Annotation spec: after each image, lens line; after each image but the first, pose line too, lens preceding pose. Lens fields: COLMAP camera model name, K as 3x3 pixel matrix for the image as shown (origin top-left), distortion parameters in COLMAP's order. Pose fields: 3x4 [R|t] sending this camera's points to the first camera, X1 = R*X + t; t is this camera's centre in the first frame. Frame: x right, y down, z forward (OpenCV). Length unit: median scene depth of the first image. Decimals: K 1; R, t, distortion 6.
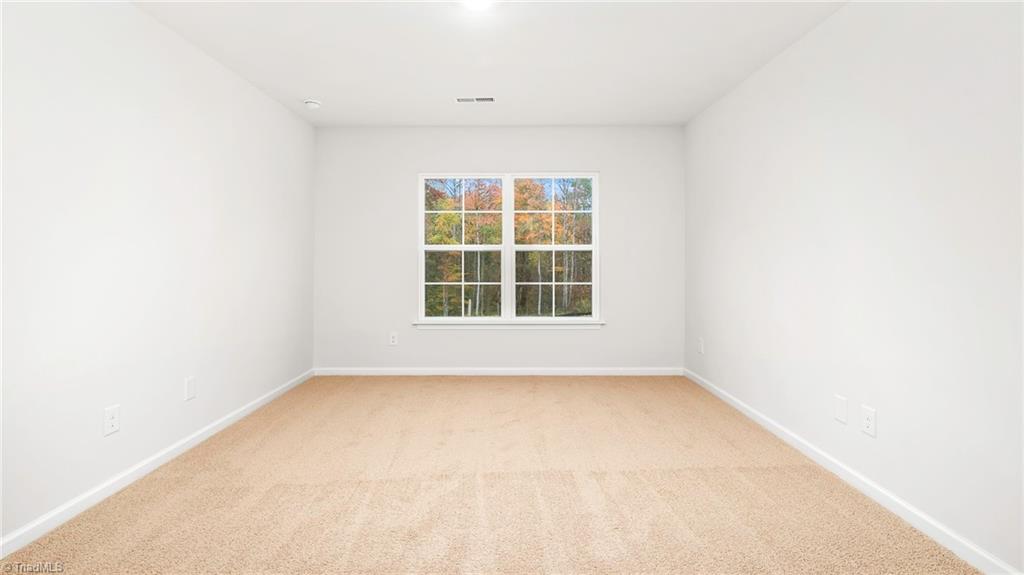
lens RADIAL K [[462.9, 0, 514.2], [0, 462.9, 262.2], [0, 0, 1]] dist [-0.000677, -0.000100]
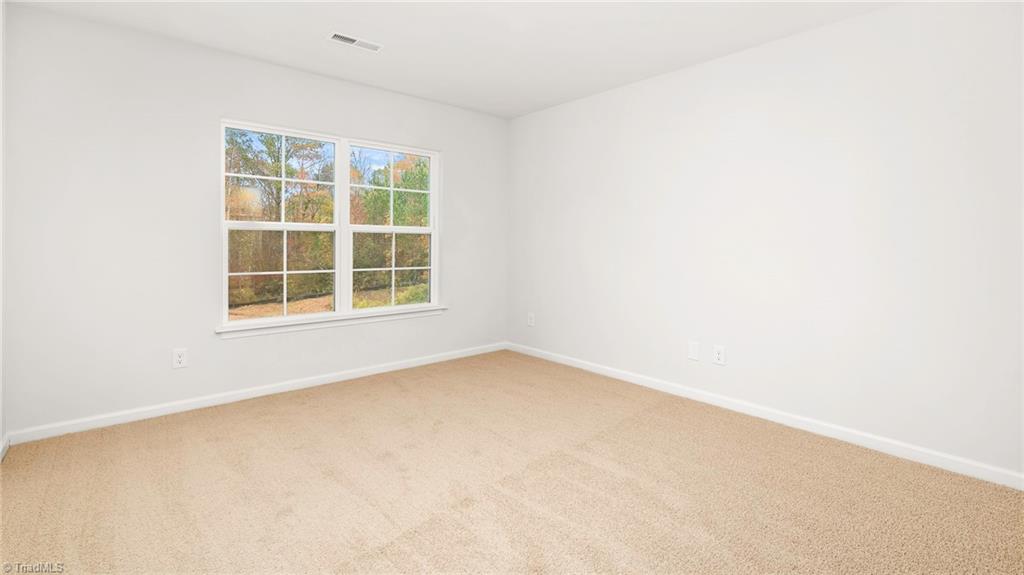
lens RADIAL K [[462.9, 0, 514.2], [0, 462.9, 262.2], [0, 0, 1]] dist [-0.000677, -0.000100]
pose [[0.745587, -0.021659, 0.666056, -0.339430], [-0.004486, 0.999286, 0.037517, -0.001638], [-0.666393, -0.030960, 0.744958, 0.174813]]
